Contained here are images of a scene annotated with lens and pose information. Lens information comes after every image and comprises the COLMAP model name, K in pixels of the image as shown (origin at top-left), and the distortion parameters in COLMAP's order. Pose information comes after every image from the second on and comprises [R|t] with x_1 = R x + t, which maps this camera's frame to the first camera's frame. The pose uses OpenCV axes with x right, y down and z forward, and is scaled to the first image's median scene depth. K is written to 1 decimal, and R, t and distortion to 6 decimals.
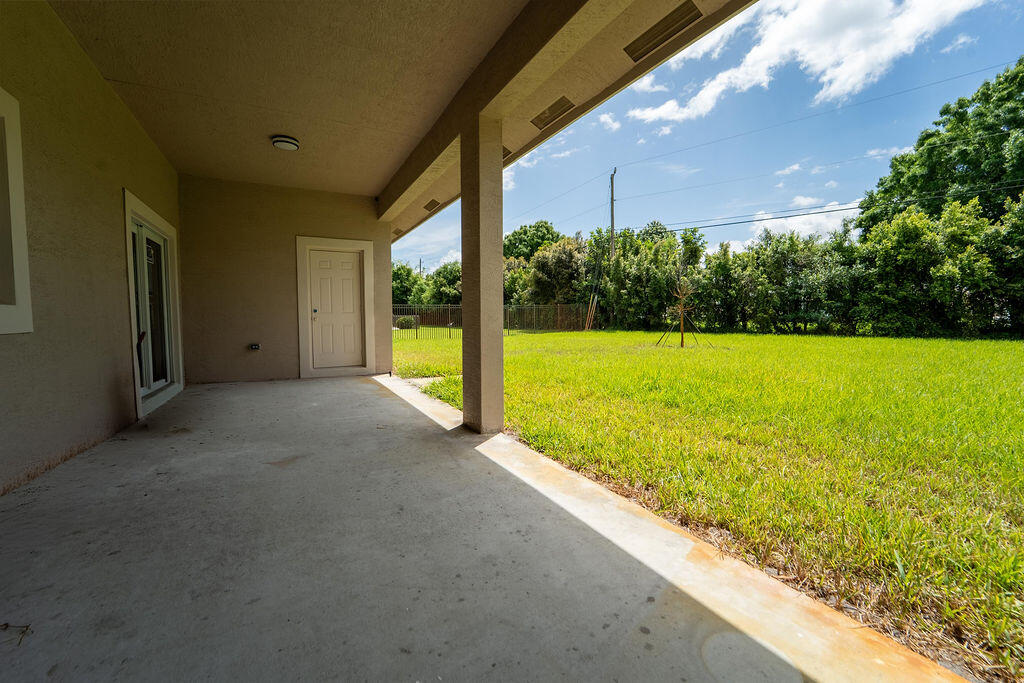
lens RADIAL K [[417.6, 0, 512.0], [0, 417.6, 341.5], [0, 0, 1]] dist [-0.014917, -0.000494]
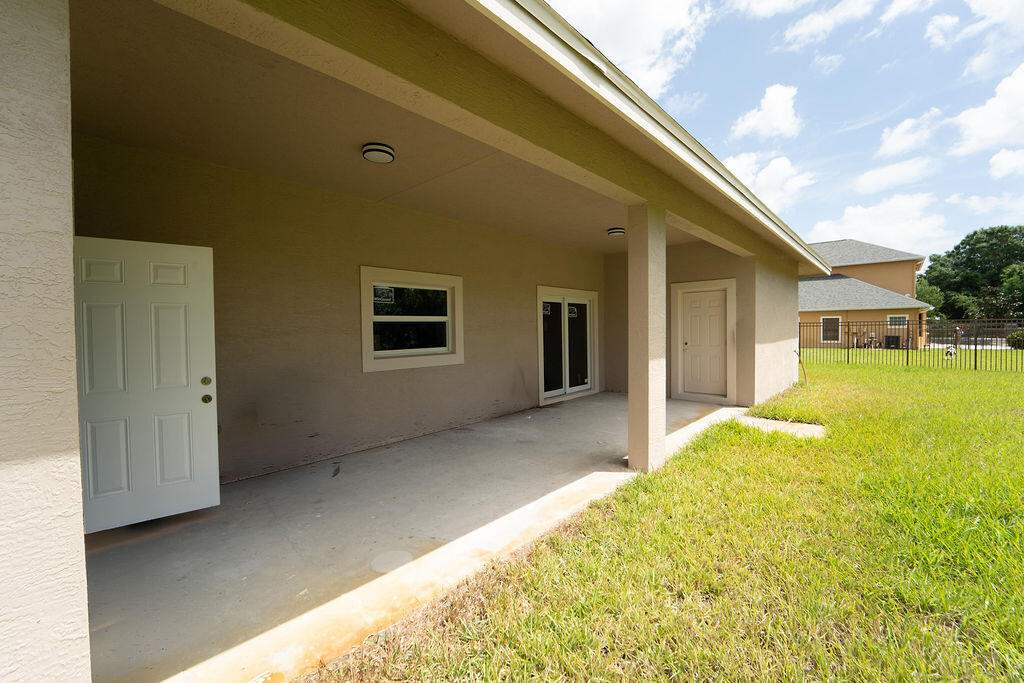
lens RADIAL K [[417.6, 0, 512.0], [0, 417.6, 341.5], [0, 0, 1]] dist [-0.014917, -0.000494]
pose [[0.318897, 0.033596, -0.947194, 1.187224], [-0.047838, 0.998668, 0.019316, -0.188741], [0.946581, 0.039152, 0.320080, 0.355480]]
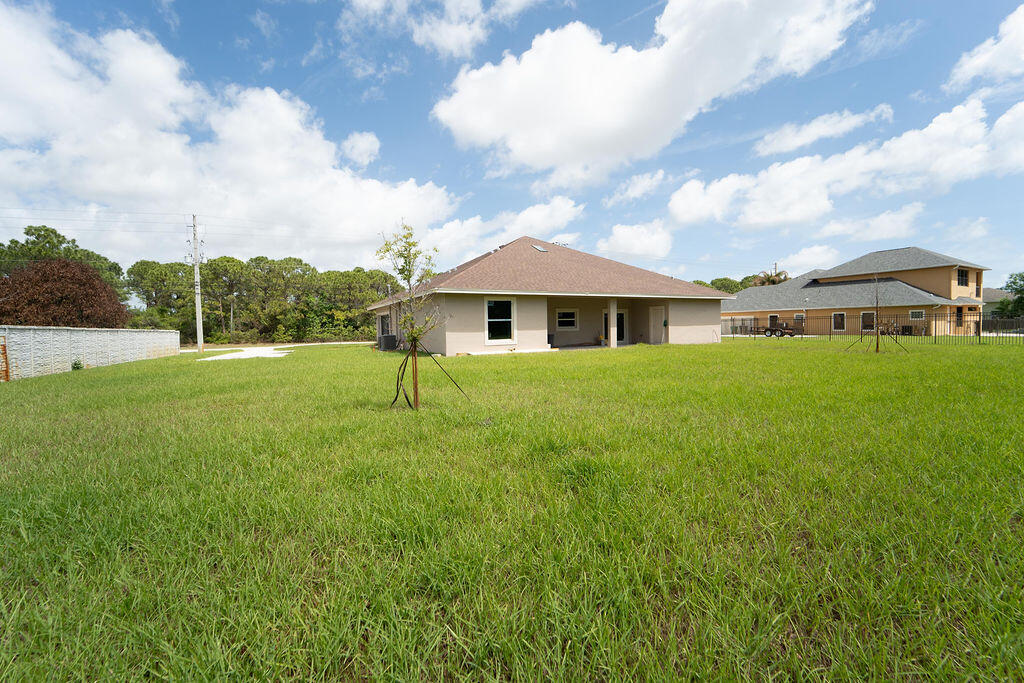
lens RADIAL K [[407.8, 0, 513.7], [0, 407.8, 329.7], [0, 0, 1]] dist [-0.010349, -0.000094]
pose [[-0.020388, 0.018704, -0.999617, 7.487879], [-0.043717, 0.998852, 0.019581, -0.141244], [0.998836, 0.044099, -0.019547, -0.362919]]
